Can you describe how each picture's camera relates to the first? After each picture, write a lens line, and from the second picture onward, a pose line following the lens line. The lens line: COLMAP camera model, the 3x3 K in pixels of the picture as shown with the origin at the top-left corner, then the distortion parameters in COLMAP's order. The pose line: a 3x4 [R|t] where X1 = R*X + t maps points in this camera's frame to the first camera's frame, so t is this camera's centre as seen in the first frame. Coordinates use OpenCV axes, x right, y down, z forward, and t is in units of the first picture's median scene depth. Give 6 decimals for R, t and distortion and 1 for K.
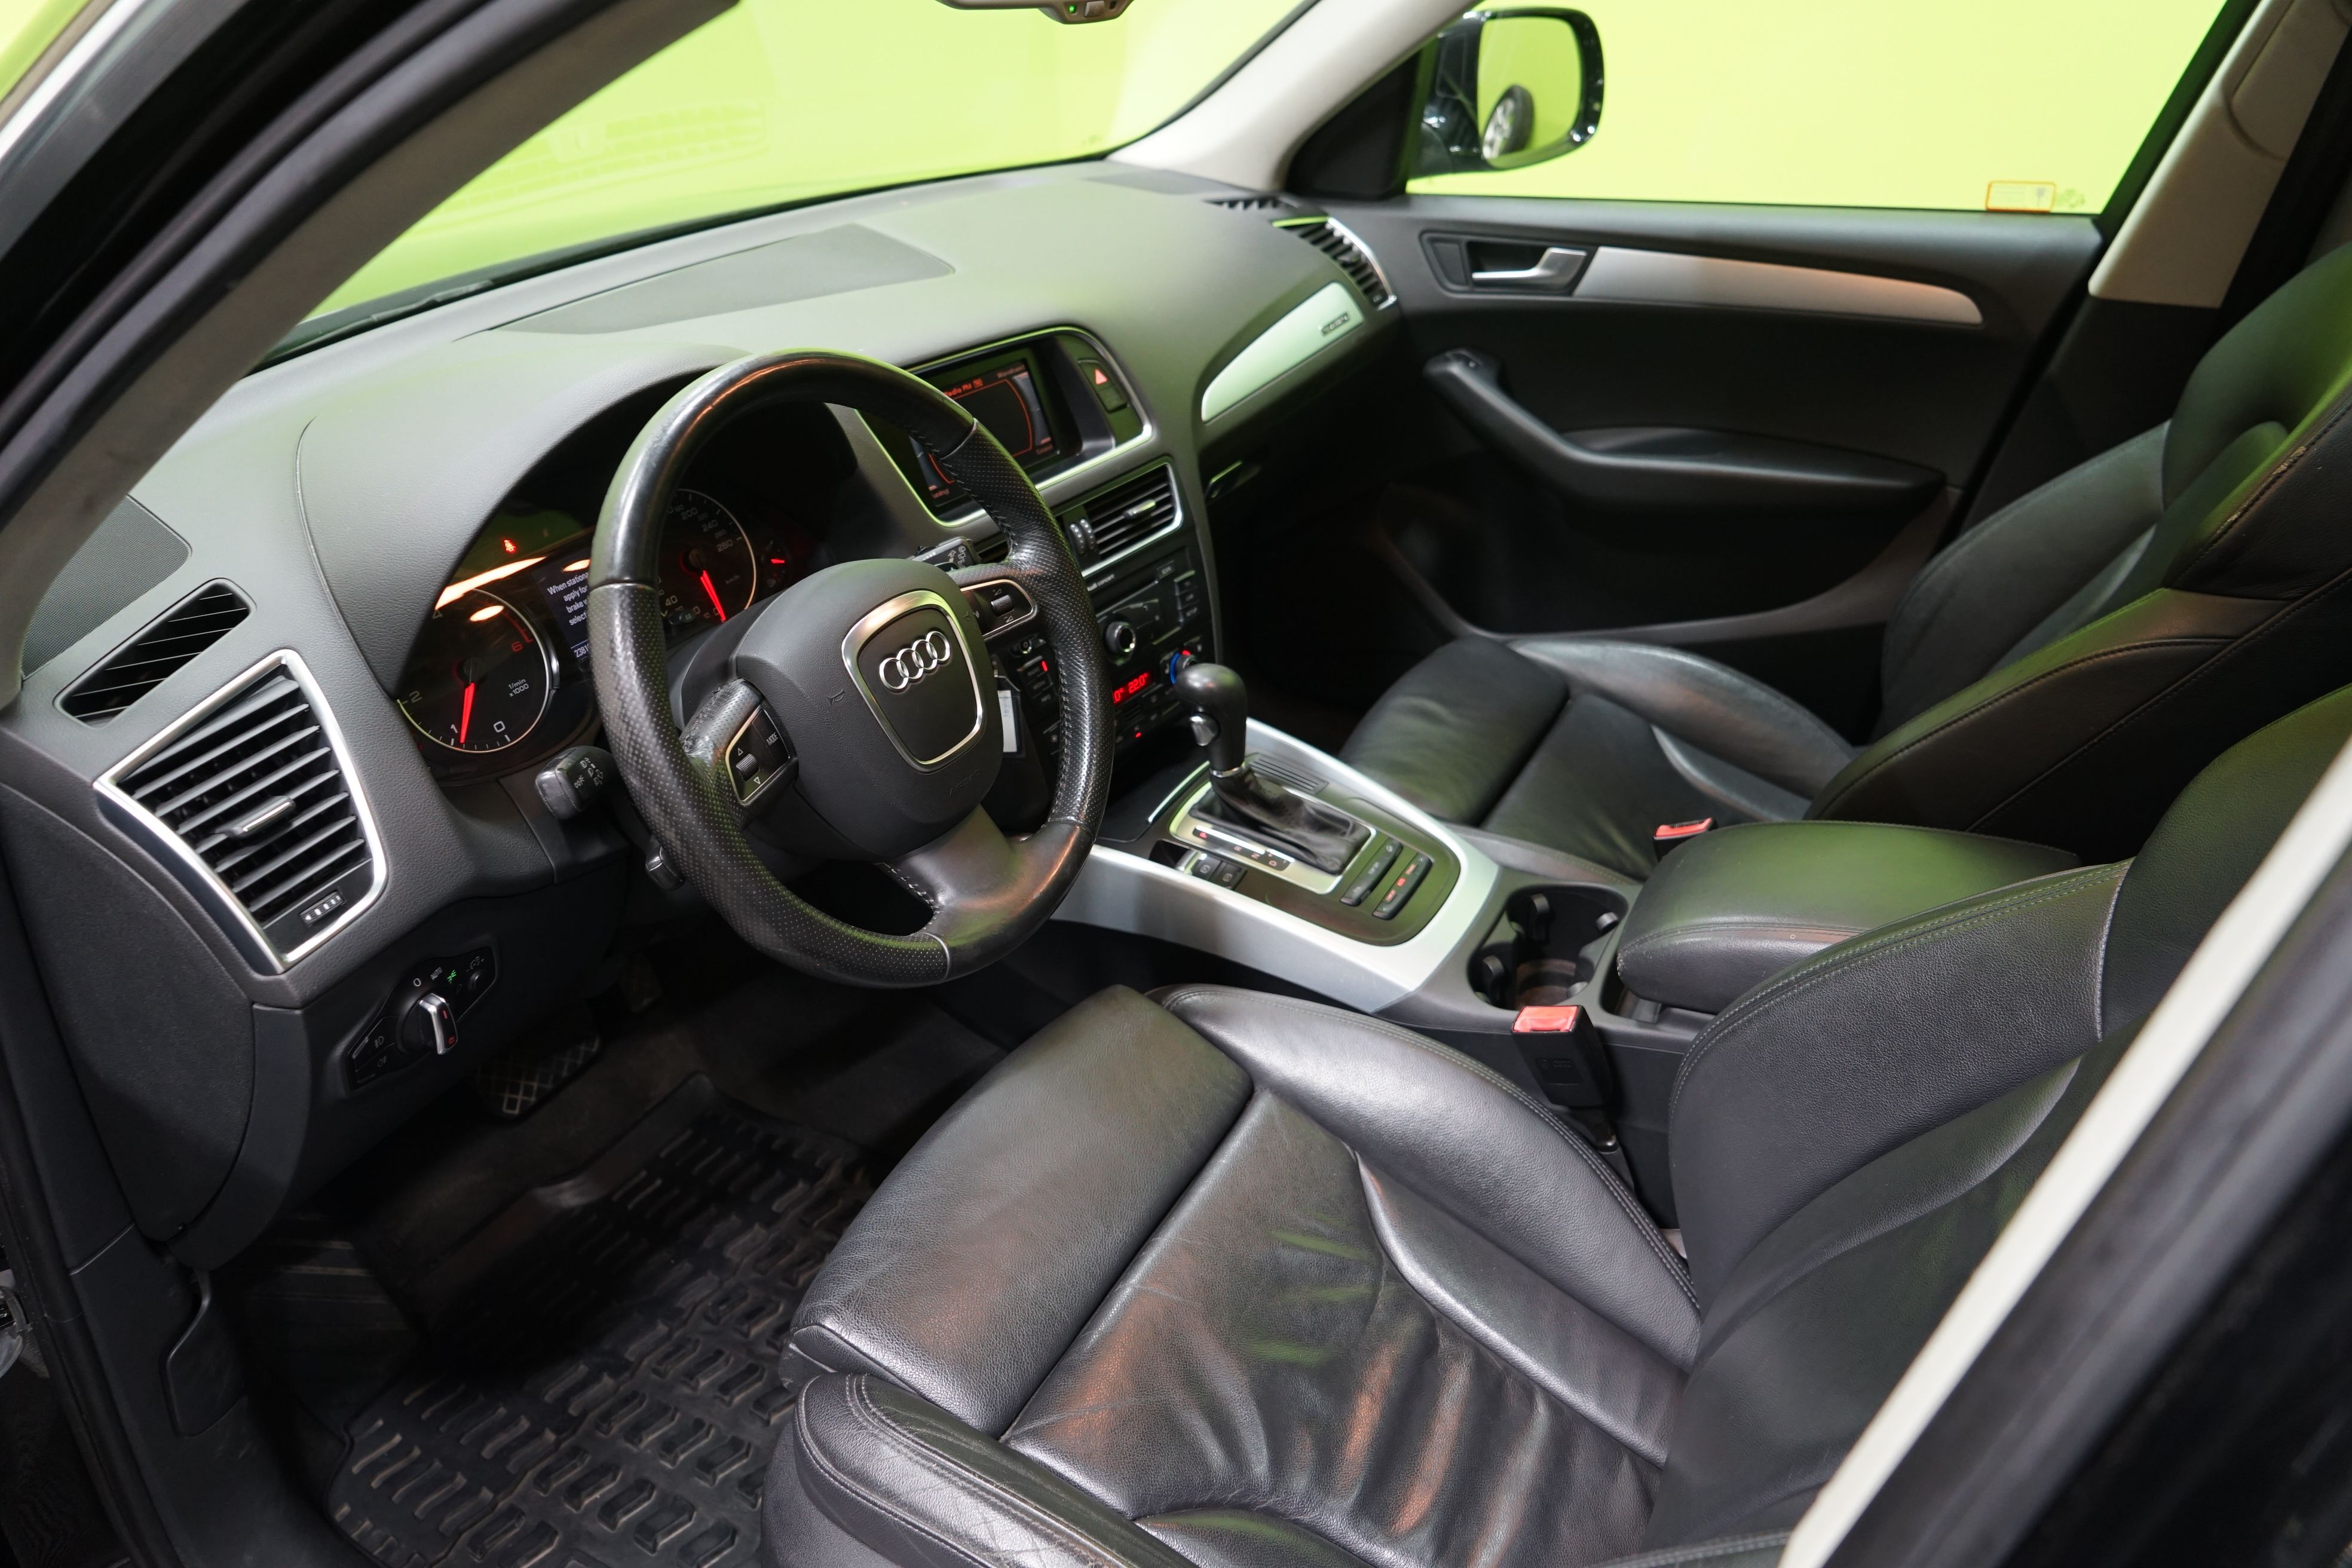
lens RADIAL K [[1576.6, 0, 1176.0], [0, 1576.6, 784.0], [0, 0, 1]] dist [-0.029702, -0.000122]
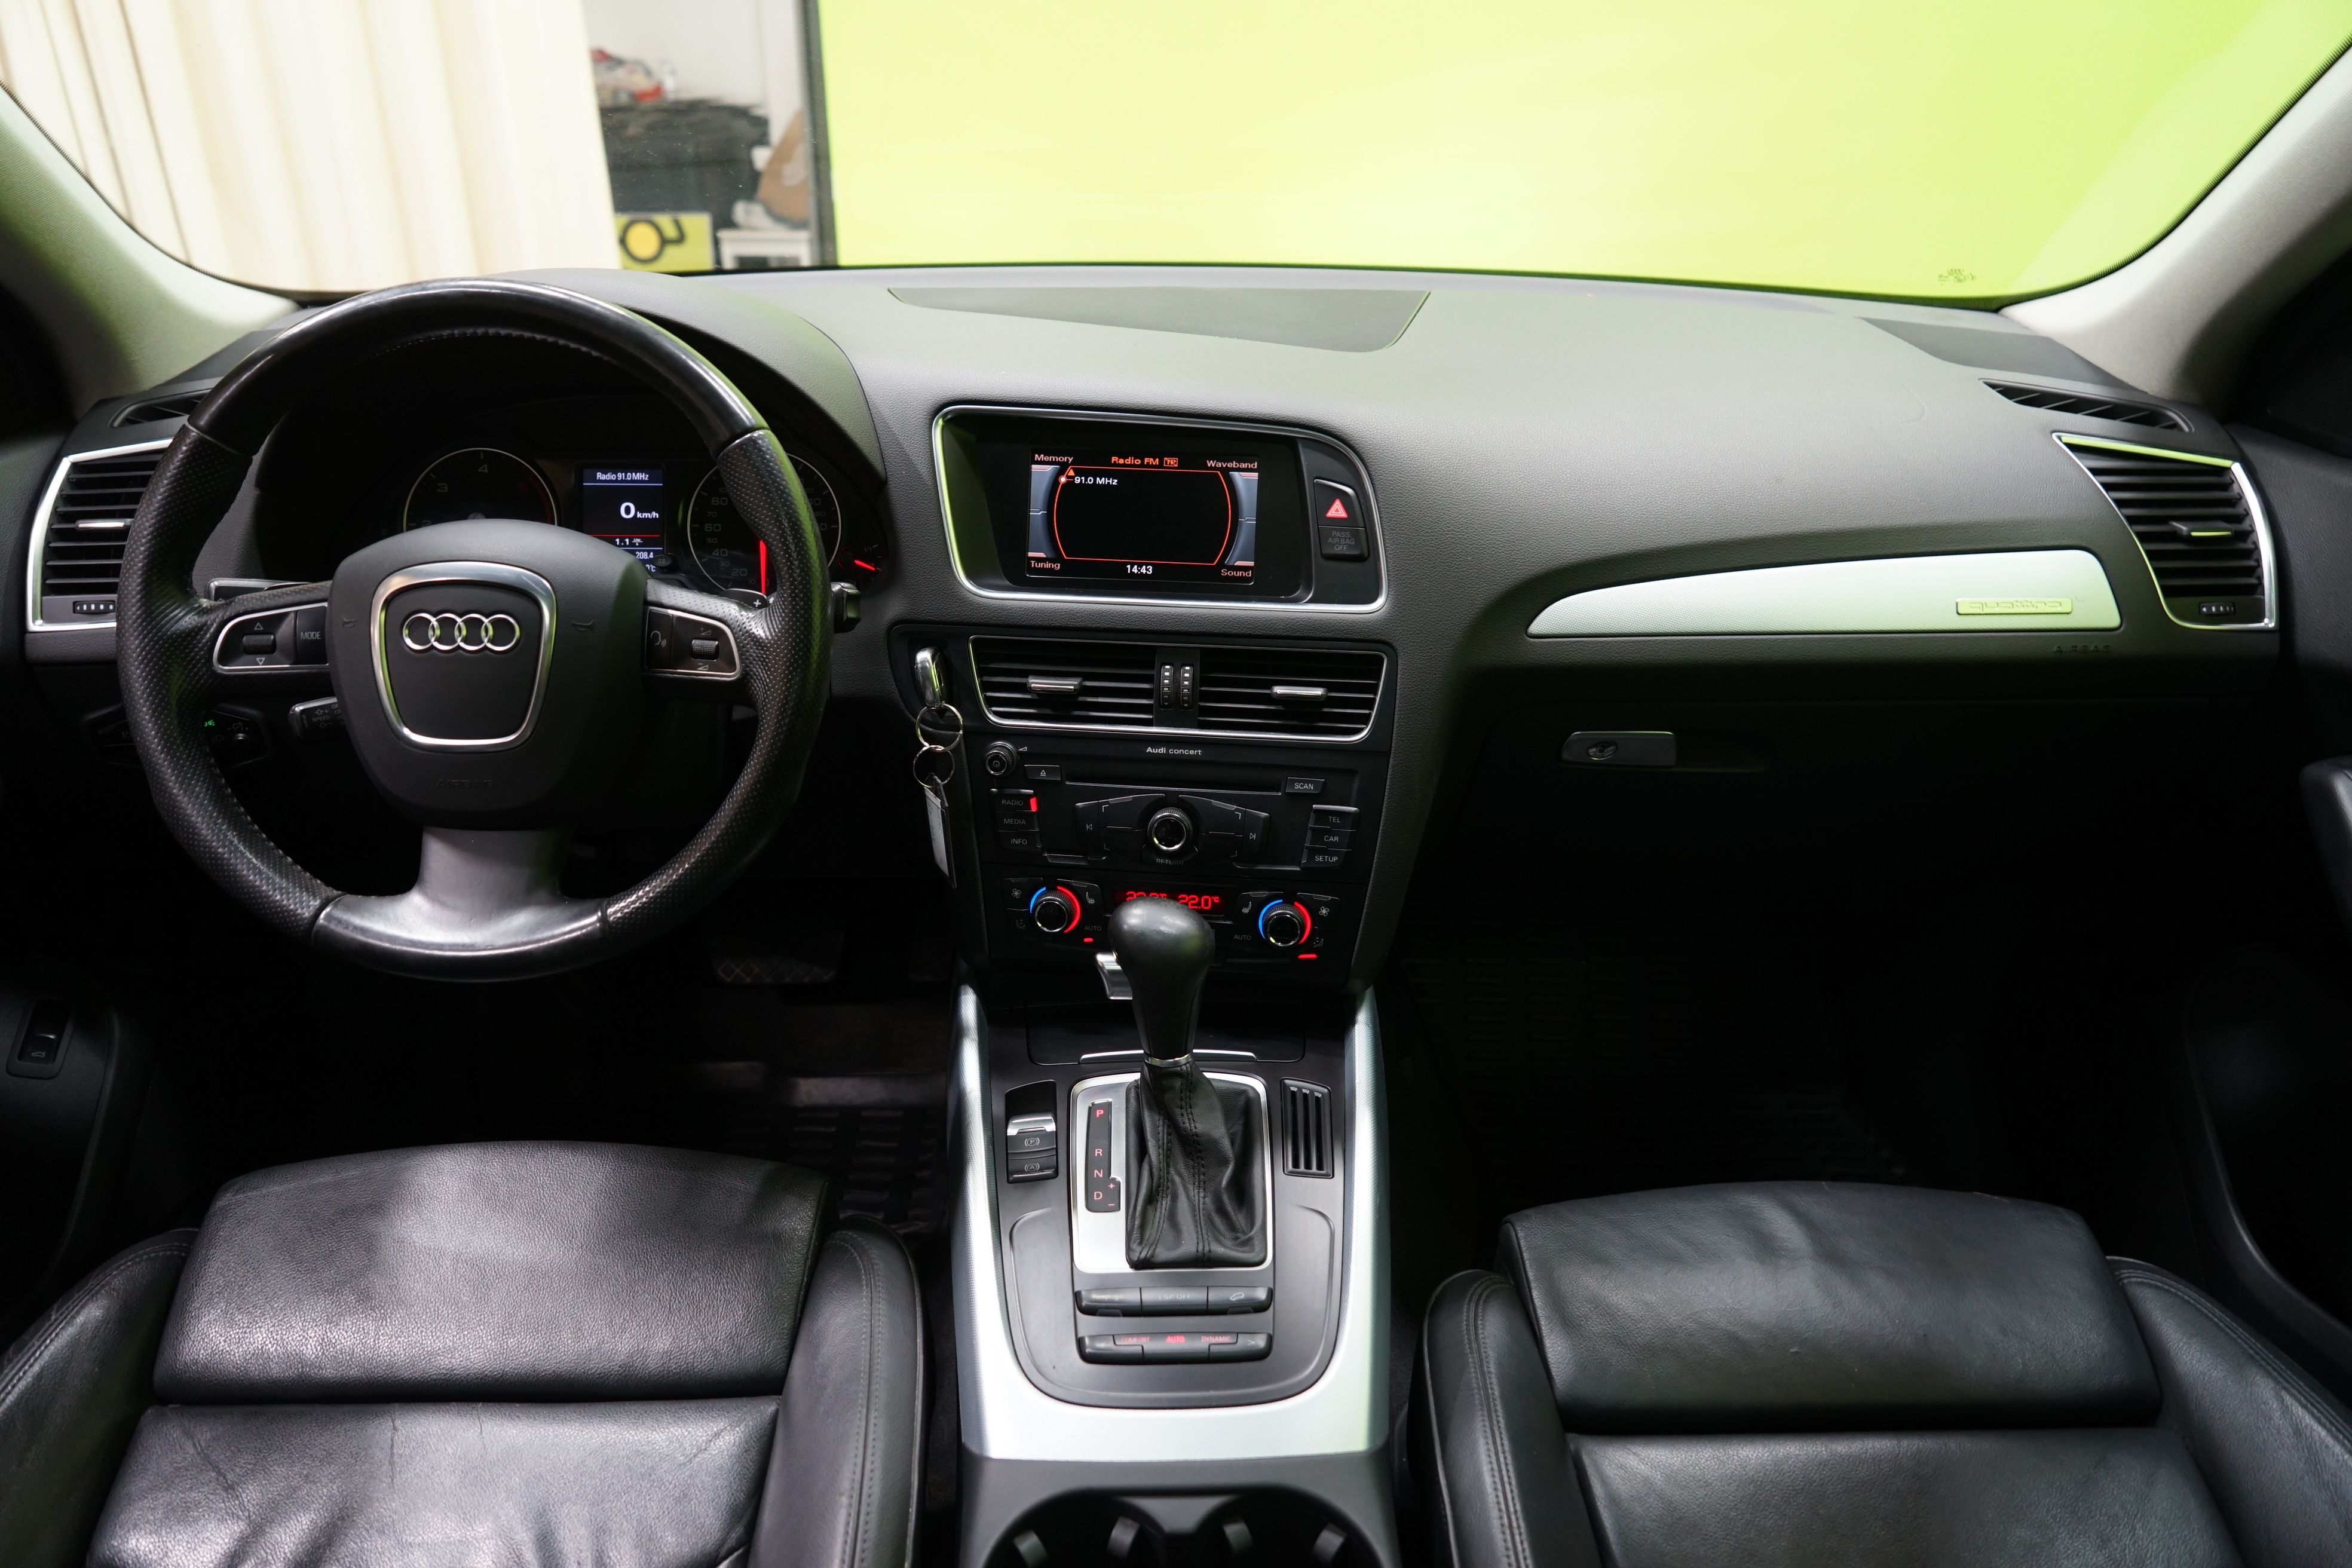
lens RADIAL K [[1576.6, 0, 1176.0], [0, 1576.6, 784.0], [0, 0, 1]] dist [-0.029702, -0.000122]
pose [[0.504538, 0.402649, -0.763750, 0.520475], [-0.458707, 0.874432, 0.157976, -0.227515], [0.731457, 0.270633, 0.625883, 0.521016]]
